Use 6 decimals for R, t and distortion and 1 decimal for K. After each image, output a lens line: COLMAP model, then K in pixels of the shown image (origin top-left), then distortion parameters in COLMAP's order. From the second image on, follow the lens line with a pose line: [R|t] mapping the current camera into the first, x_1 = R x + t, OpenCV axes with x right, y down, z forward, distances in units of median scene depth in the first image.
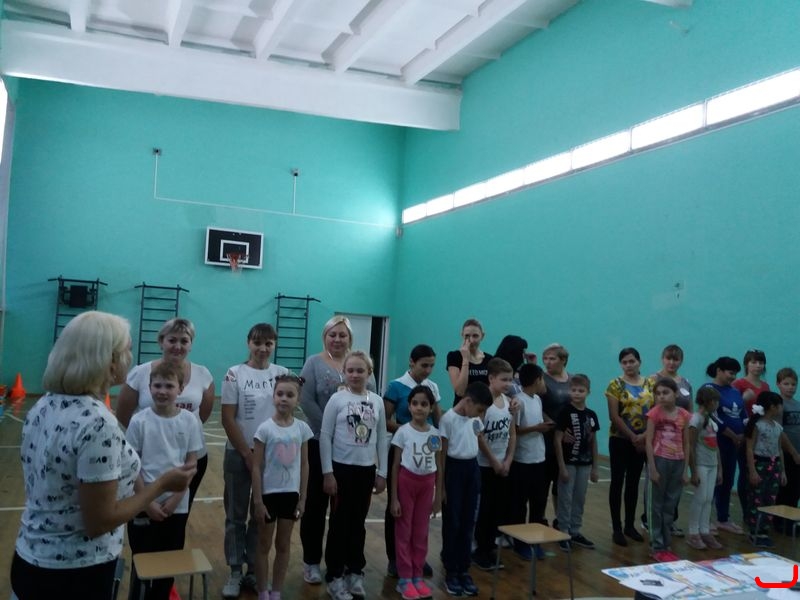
lens RADIAL K [[665.7, 0, 404.4], [0, 665.7, 303.2], [0, 0, 1]] dist [0.088542, -0.134980]
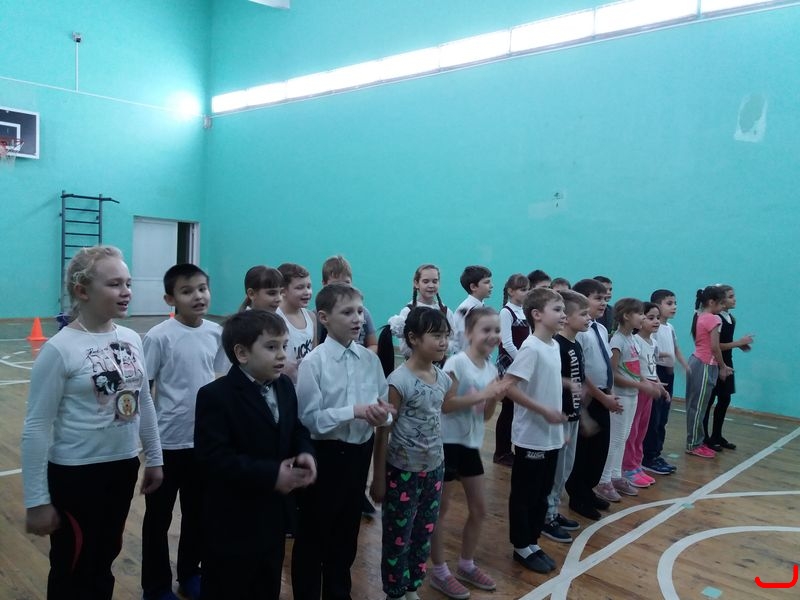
lens RADIAL K [[665.7, 0, 406.8], [0, 665.7, 304.4], [0, 0, 1]] dist [0.088542, -0.134980]
pose [[0.924442, -0.032945, 0.379897, -0.127628], [-0.019851, 0.990752, 0.134224, 0.003873], [-0.380806, -0.131623, 0.915239, 0.080170]]
